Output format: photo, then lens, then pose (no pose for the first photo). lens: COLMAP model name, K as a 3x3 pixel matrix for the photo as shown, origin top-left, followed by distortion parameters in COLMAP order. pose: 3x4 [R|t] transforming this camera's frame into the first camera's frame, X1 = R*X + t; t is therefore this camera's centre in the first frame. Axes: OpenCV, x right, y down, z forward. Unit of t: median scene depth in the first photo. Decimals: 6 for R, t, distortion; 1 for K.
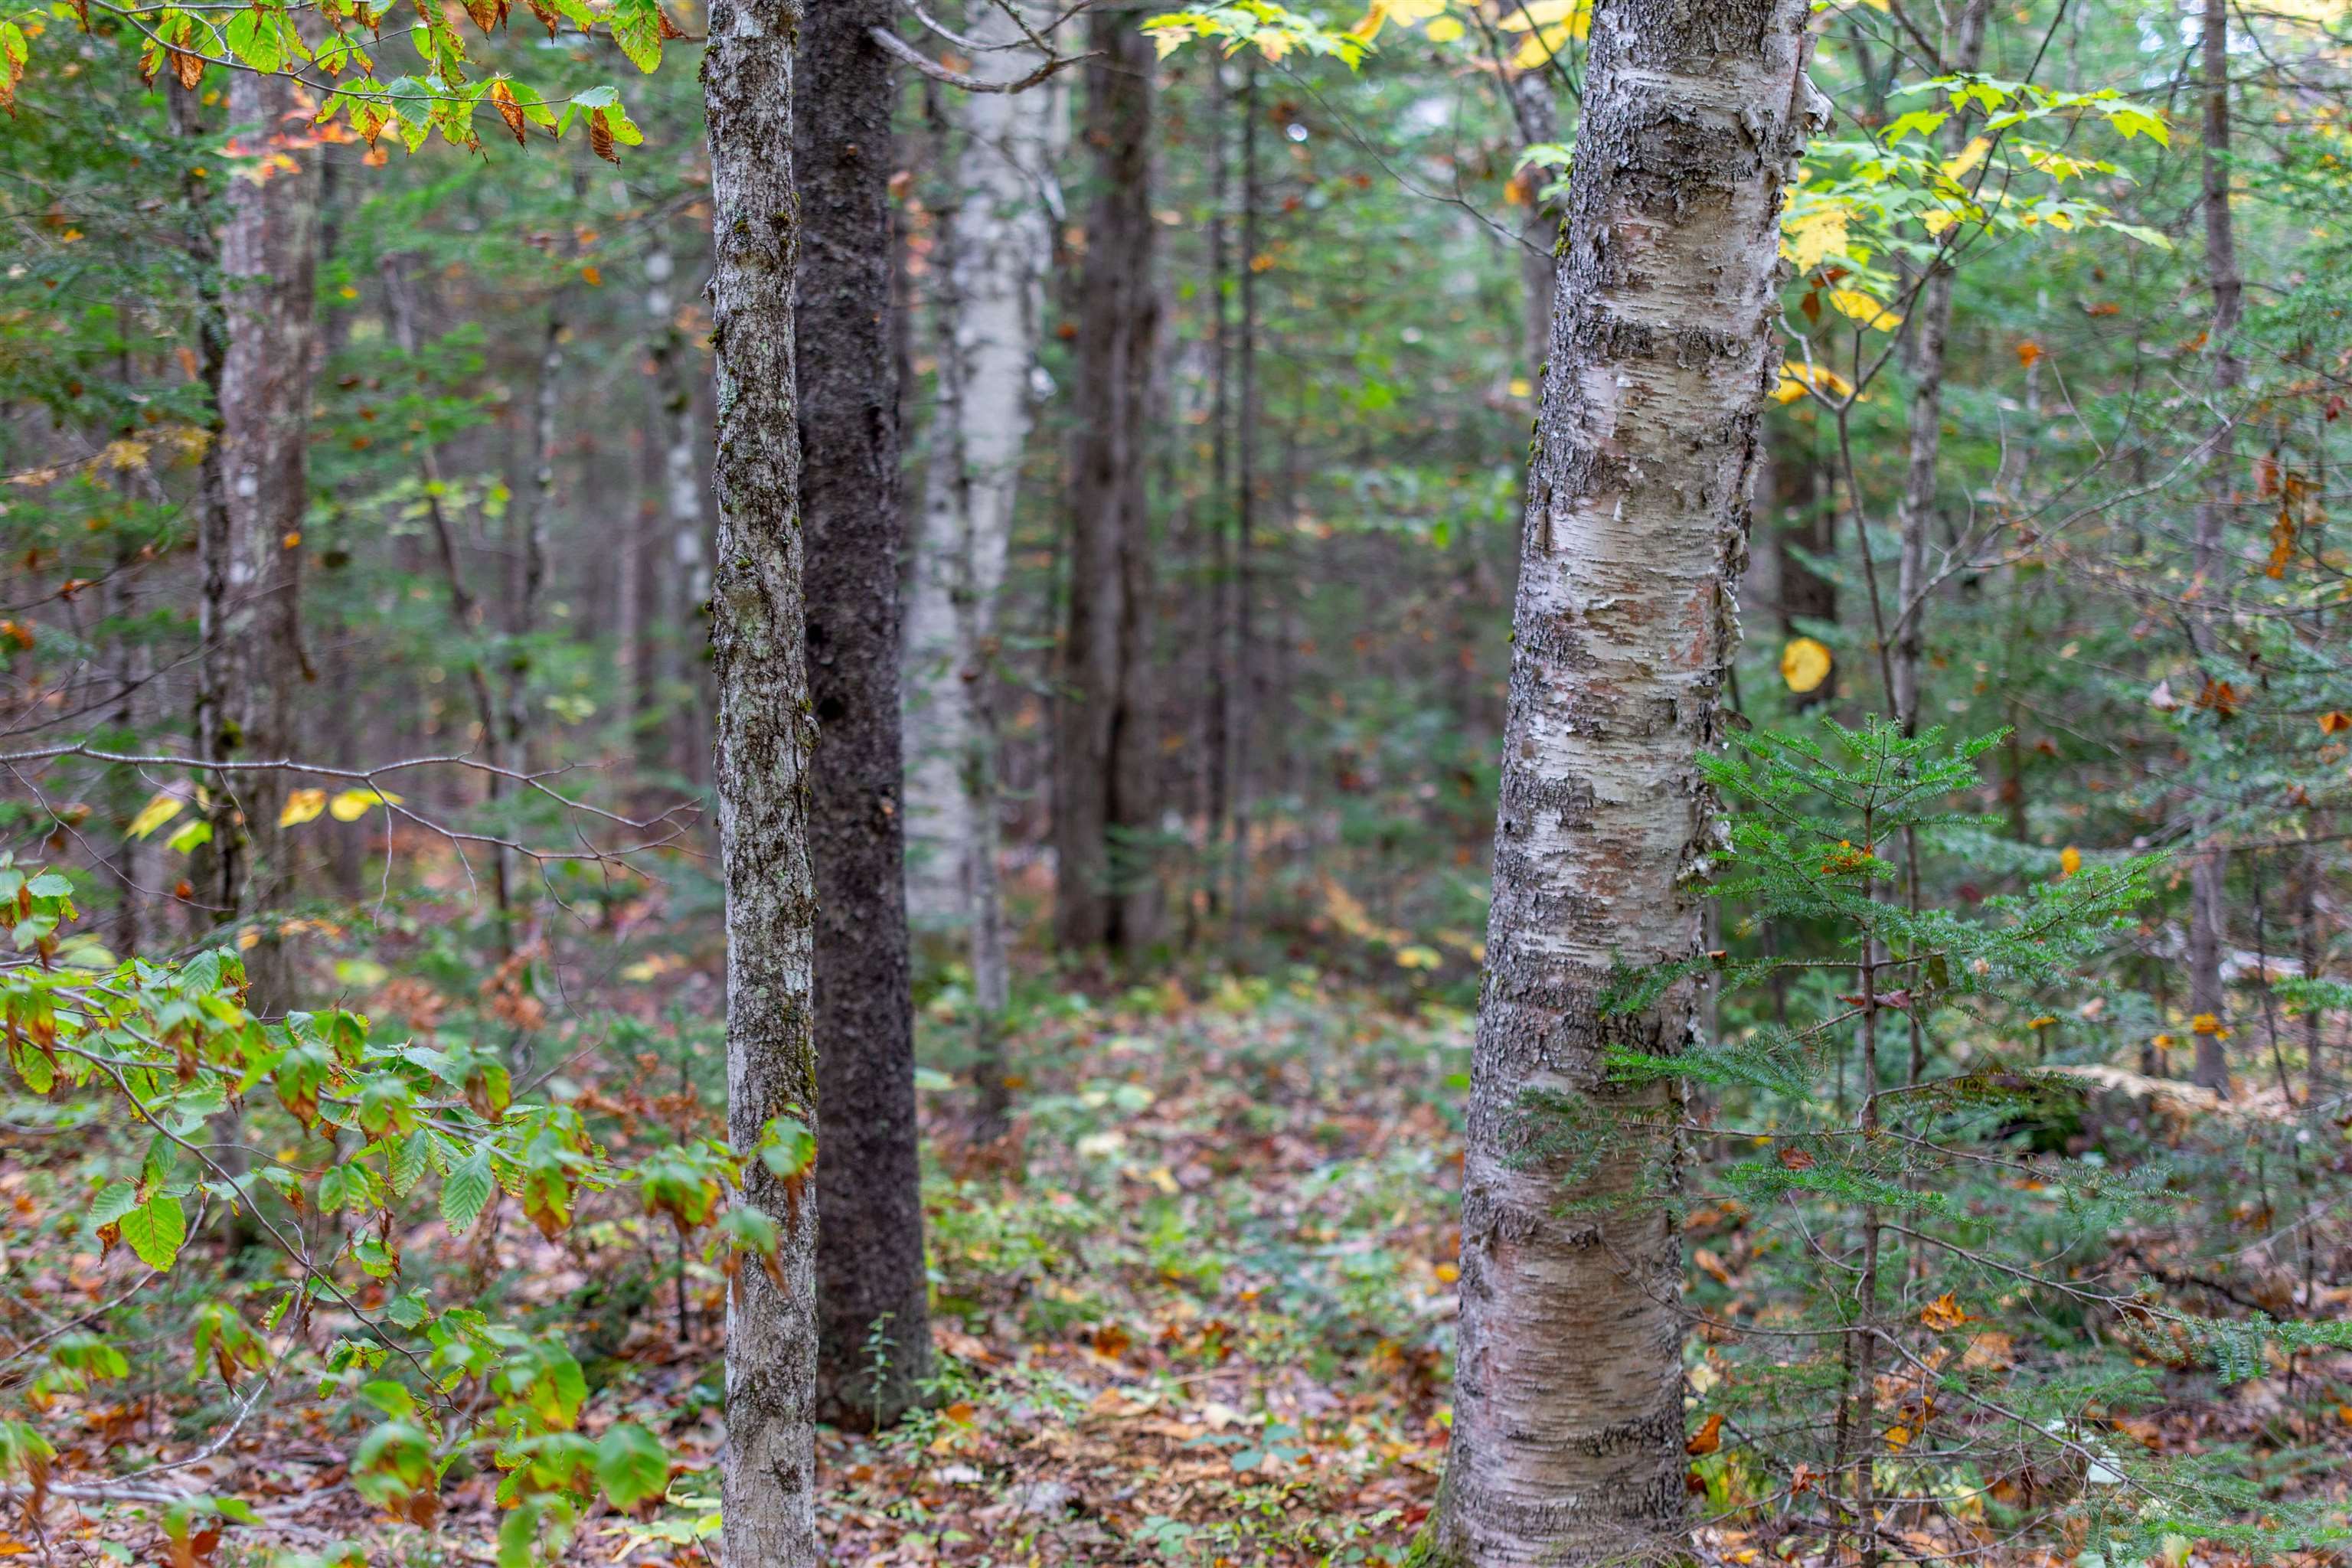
lens RADIAL K [[4784.4, 0, 1175.7], [0, 4784.4, 781.7], [0, 0, 1]] dist [0.011533, 0.000000]
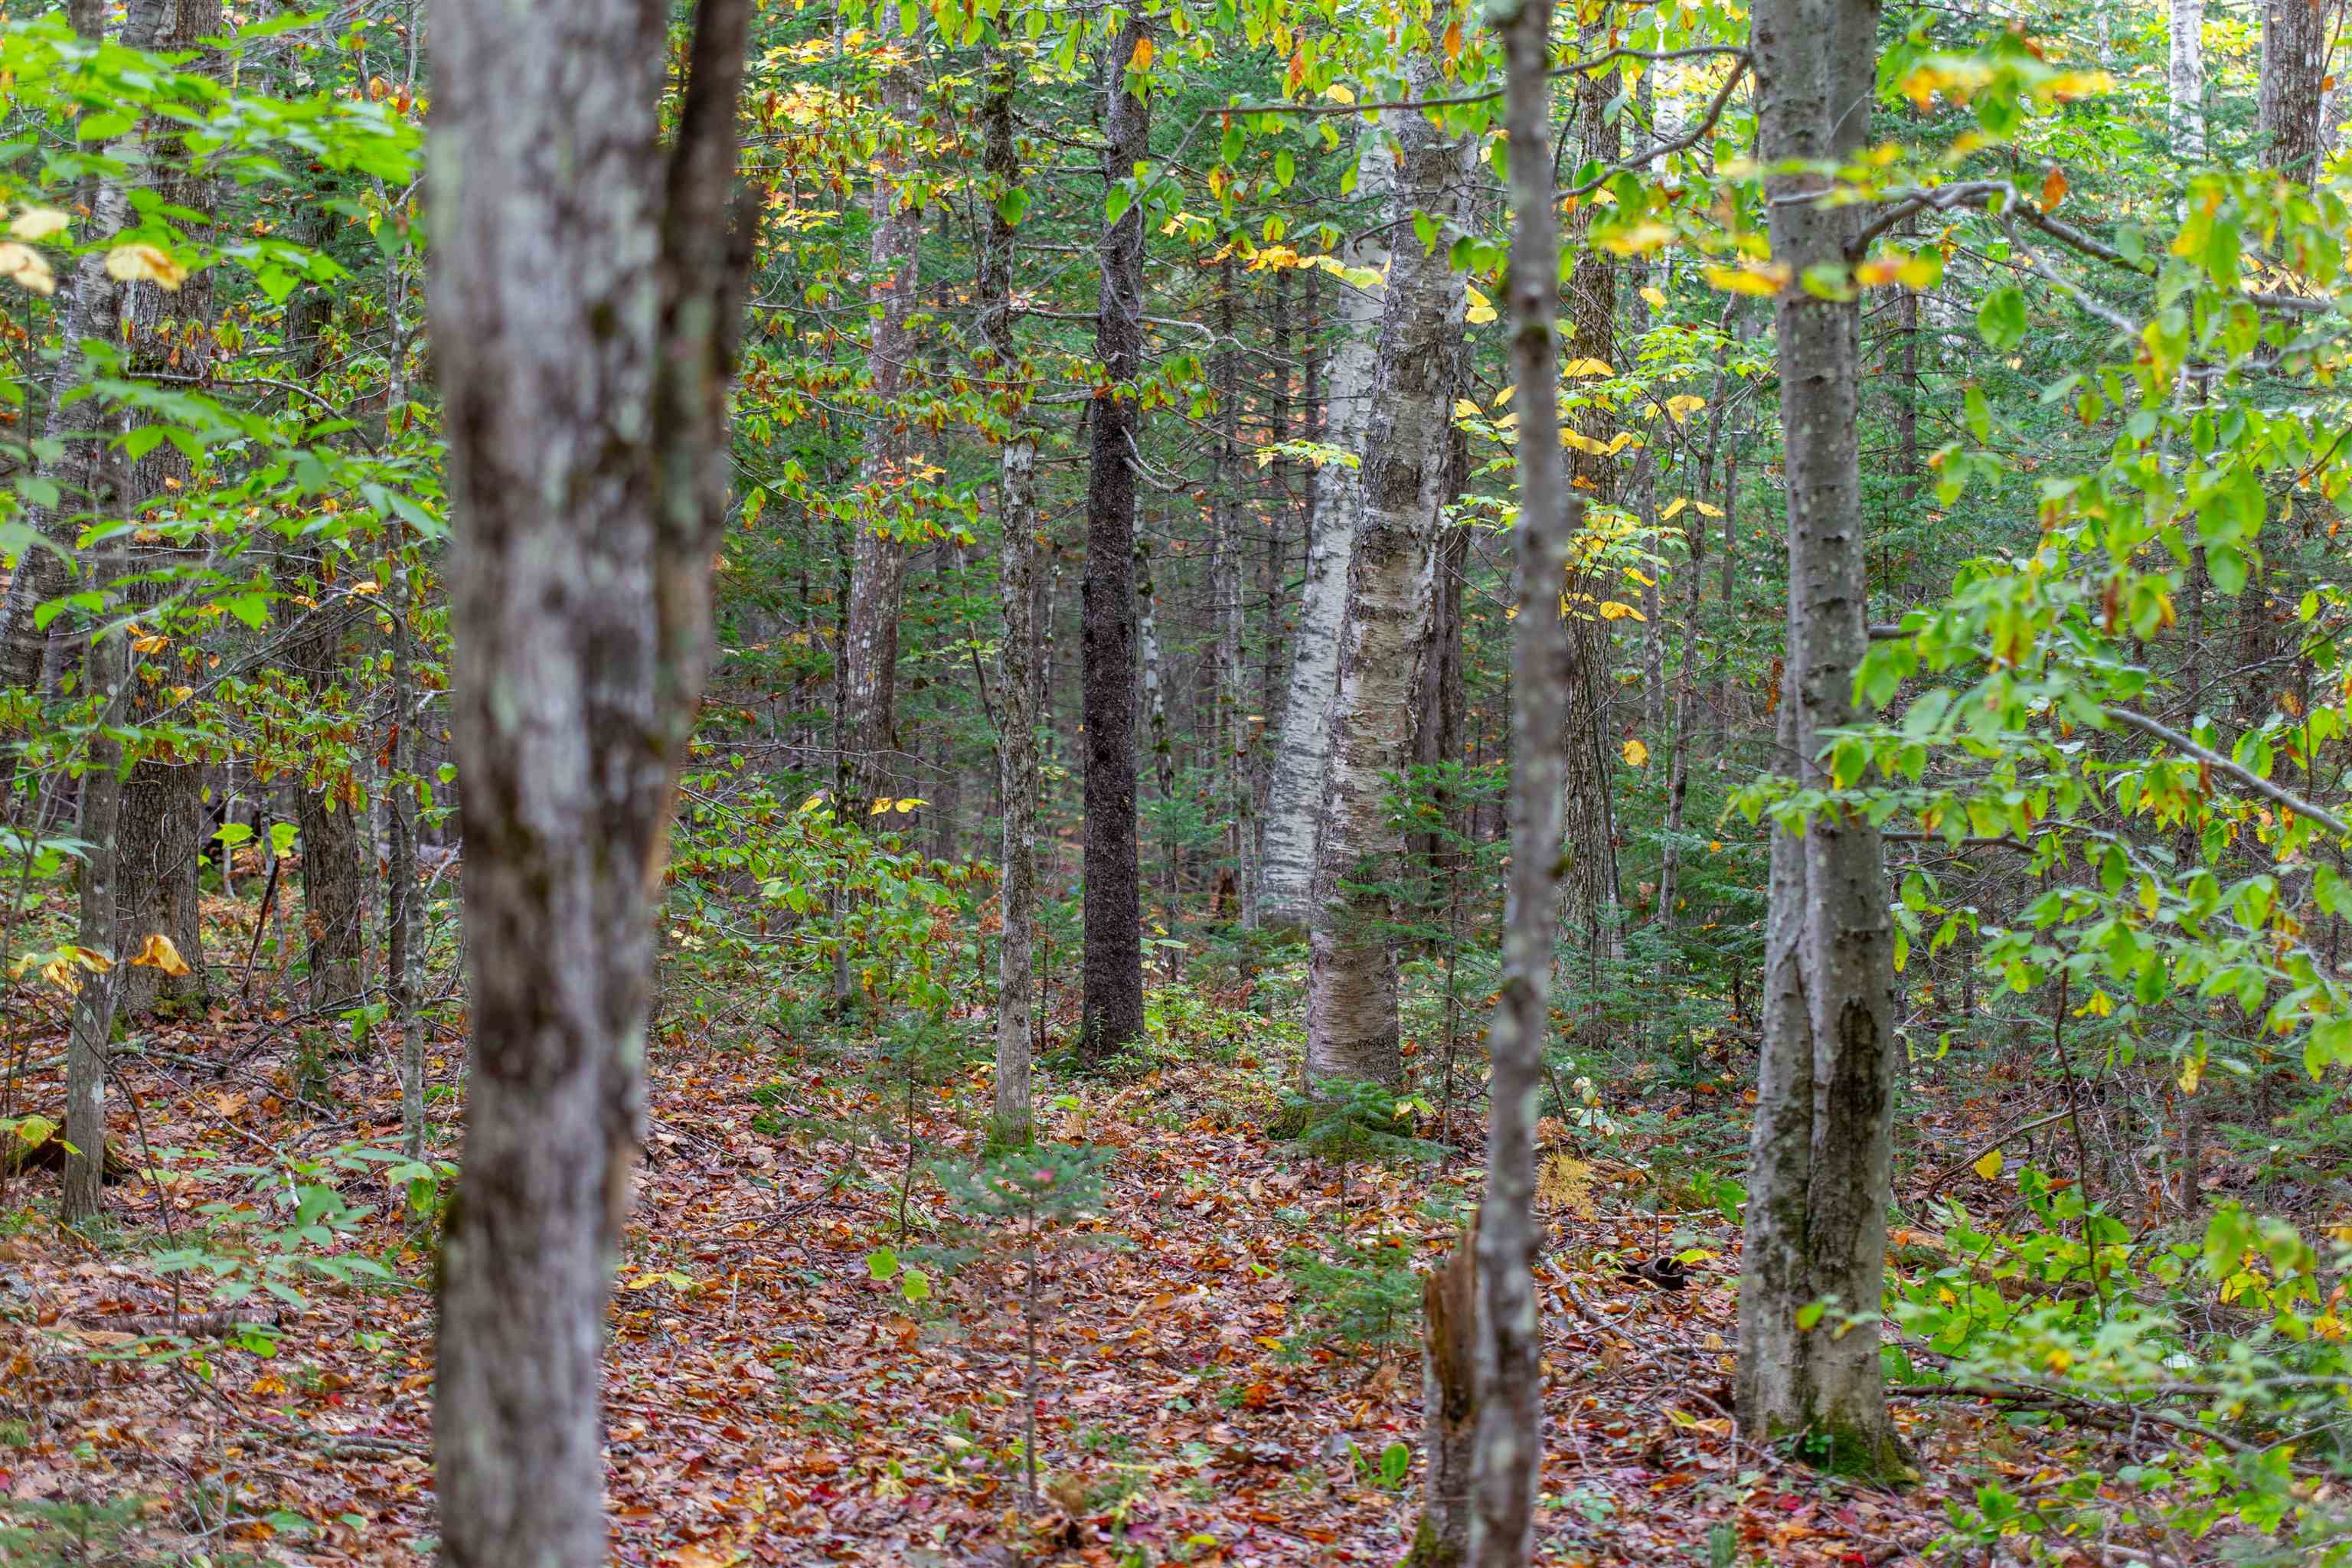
lens RADIAL K [[4784.4, 0, 1176.1], [0, 4784.4, 784.4], [0, 0, 1]] dist [0.011533, 0.000000]
pose [[0.989912, 0.022682, -0.139859, 0.344614], [-0.026297, 0.999365, -0.024057, 0.063811], [0.139224, 0.027492, 0.989879, -1.520831]]
